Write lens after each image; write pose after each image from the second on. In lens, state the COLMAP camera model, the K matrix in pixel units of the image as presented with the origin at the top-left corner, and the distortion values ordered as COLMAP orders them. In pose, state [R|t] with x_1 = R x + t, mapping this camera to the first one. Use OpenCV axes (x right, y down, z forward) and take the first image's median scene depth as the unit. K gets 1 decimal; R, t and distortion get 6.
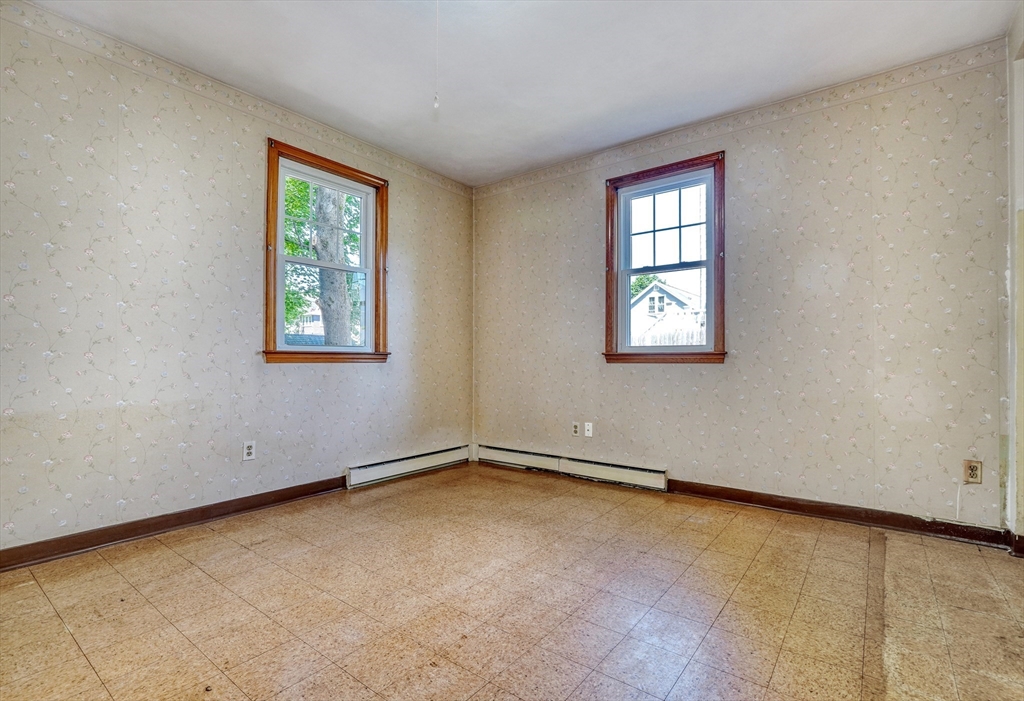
lens RADIAL K [[486.6, 0, 516.0], [0, 486.6, 354.9], [0, 0, 1]] dist [-0.000069, 0.000632]
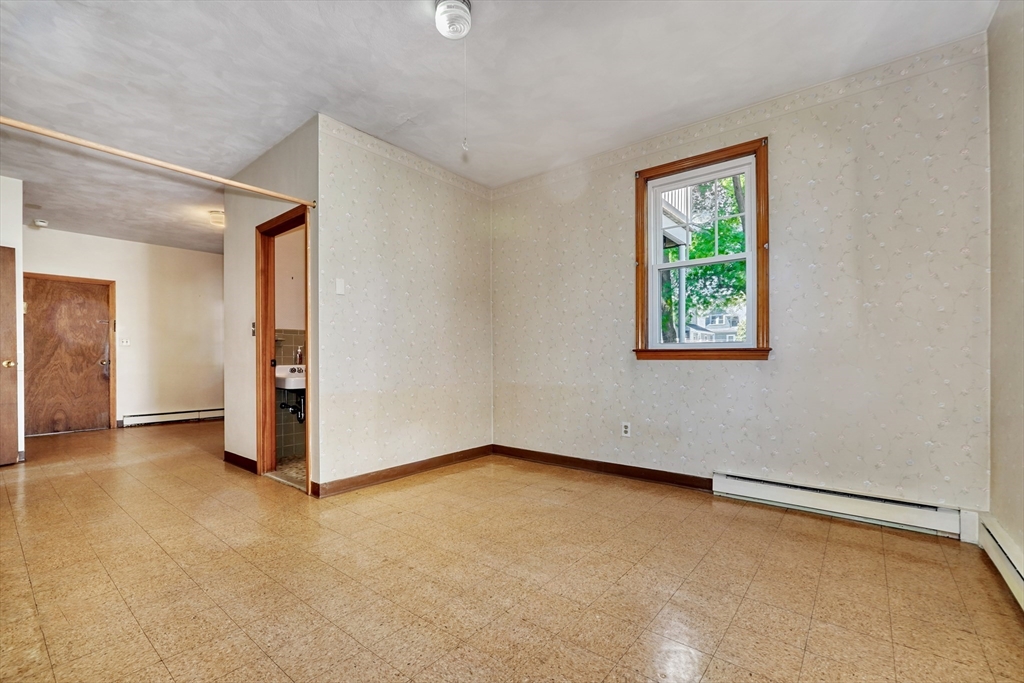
lens RADIAL K [[438.3, 0, 503.1], [0, 438.3, 358.9], [0, 0, 1]] dist [-0.013514, 0.002801]
pose [[-0.042756, 0.001879, -0.999084, 0.608063], [0.013742, 0.999905, 0.001293, 0.008981], [0.998991, -0.013675, -0.042778, 0.748228]]
